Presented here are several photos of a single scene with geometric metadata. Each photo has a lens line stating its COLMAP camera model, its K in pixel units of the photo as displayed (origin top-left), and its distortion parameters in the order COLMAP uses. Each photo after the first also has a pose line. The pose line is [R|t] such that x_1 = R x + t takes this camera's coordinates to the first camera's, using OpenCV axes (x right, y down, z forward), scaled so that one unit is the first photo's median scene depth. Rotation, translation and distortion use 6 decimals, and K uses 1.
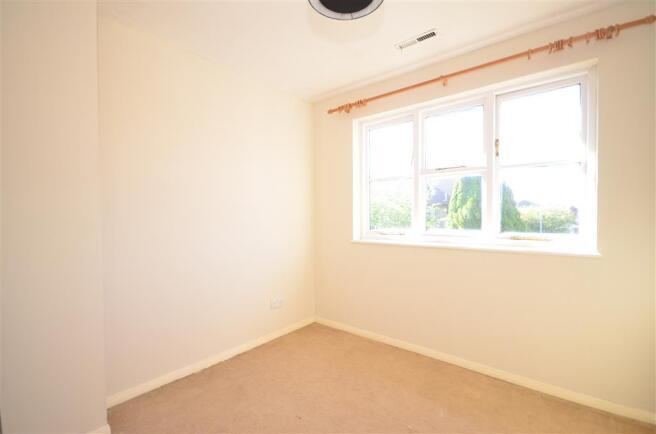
lens RADIAL K [[307.0, 0, 328.0], [0, 307.0, 217.0], [0, 0, 1]] dist [0.001111, 0.000179]
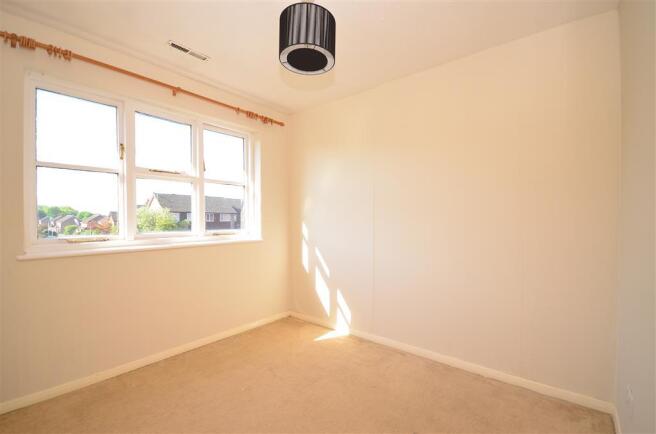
lens RADIAL K [[289.8, 0, 317.4], [0, 289.8, 215.9], [0, 0, 1]] dist [-0.000872, -0.000123]
pose [[-0.000629, 0.006282, 0.999980, -0.678752], [0.004375, 0.999971, -0.006279, -0.002304], [-0.999990, 0.004371, -0.000656, 0.546298]]
